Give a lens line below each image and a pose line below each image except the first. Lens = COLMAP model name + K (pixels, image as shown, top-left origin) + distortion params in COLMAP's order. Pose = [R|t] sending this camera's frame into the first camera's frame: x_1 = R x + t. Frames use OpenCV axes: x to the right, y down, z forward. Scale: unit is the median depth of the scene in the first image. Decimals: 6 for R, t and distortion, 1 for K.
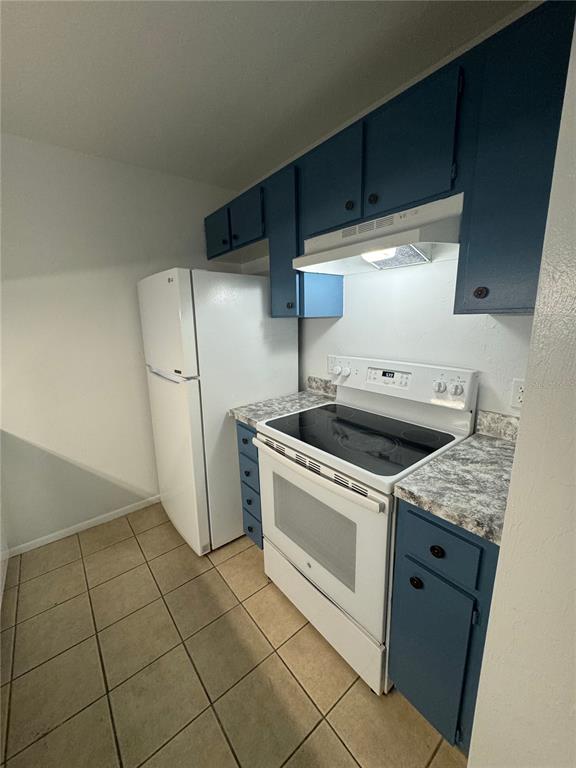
lens RADIAL K [[307.5, 0, 287.9], [0, 307.5, 385.6], [0, 0, 1]] dist [-0.001294, -0.000150]
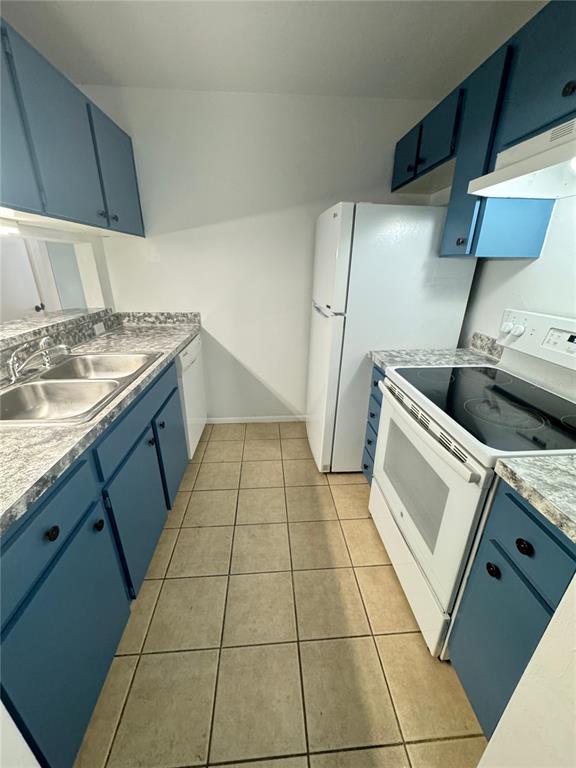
lens RADIAL K [[307.5, 0, 285.5], [0, 307.5, 385.0], [0, 0, 1]] dist [-0.001294, -0.000150]
pose [[0.820482, 0.241925, -0.517959, 0.147227], [-0.155339, 0.966300, 0.205267, 0.023313], [0.550163, -0.087959, 0.830412, -0.006792]]
